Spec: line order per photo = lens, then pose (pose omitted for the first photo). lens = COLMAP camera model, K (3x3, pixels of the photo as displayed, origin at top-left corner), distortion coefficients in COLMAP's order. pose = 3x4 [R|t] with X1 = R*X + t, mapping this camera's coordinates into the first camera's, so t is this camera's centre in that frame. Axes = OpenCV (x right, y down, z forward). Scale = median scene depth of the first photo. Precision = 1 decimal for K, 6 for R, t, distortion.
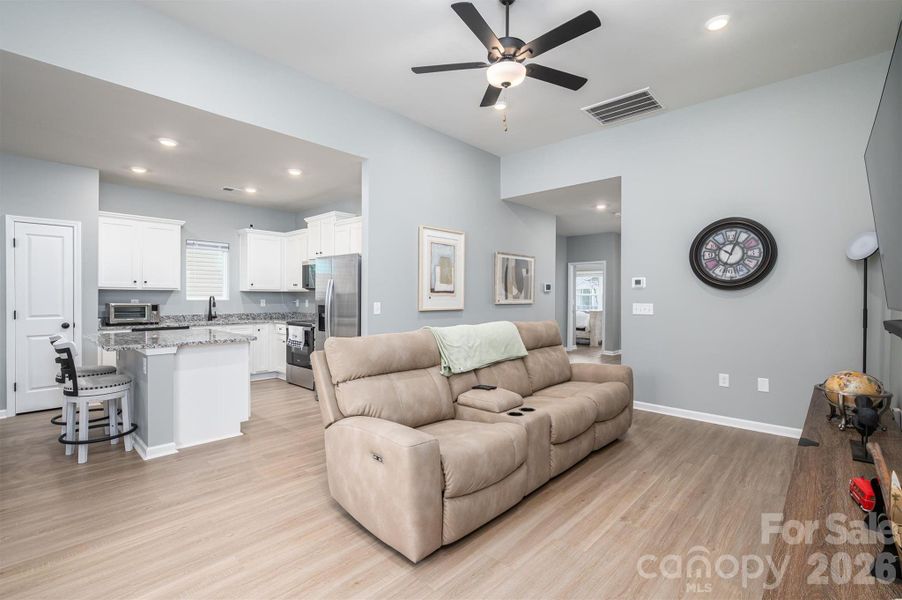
lens RADIAL K [[416.2, 0, 450.0], [0, 416.2, 298.4], [0, 0, 1]] dist [-0.000181, -0.000537]
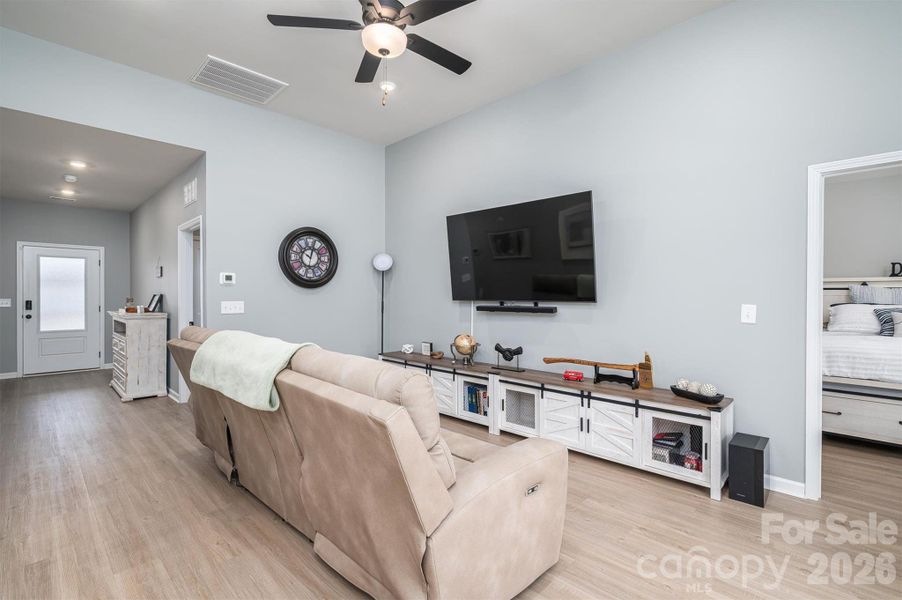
lens RADIAL K [[416.2, 0, 450.0], [0, 416.2, 298.4], [0, 0, 1]] dist [-0.000181, -0.000537]
pose [[0.027898, -0.012173, 0.999537, -0.445618], [0.002828, 0.999923, 0.012099, -0.003929], [-0.999607, 0.002489, 0.027930, 0.505285]]
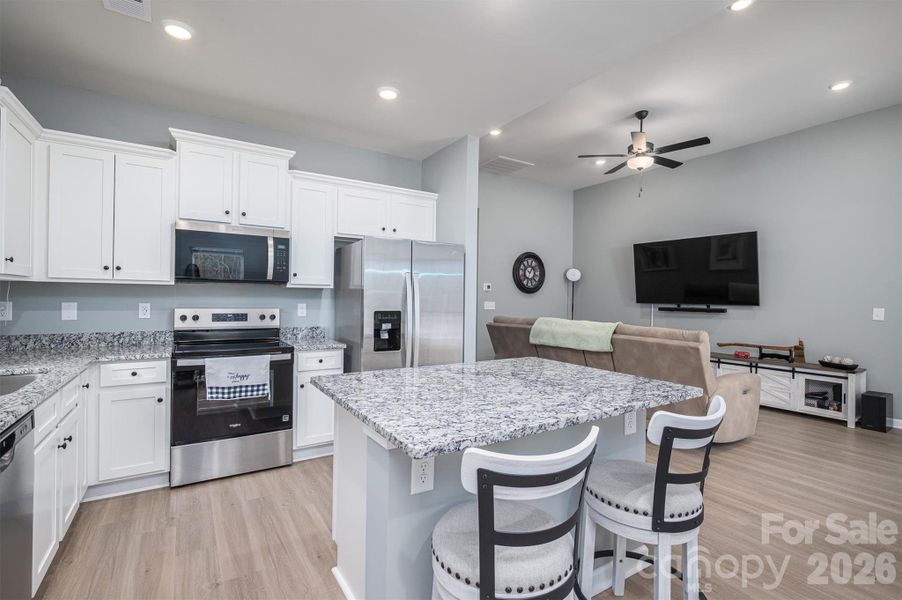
lens RADIAL K [[416.2, 0, 450.0], [0, 416.2, 298.4], [0, 0, 1]] dist [-0.000181, -0.000537]
pose [[0.251839, -0.005871, 0.967751, -0.975332], [-0.006308, 0.999950, 0.007708, -0.009962], [-0.967748, -0.008046, 0.251790, 0.784714]]
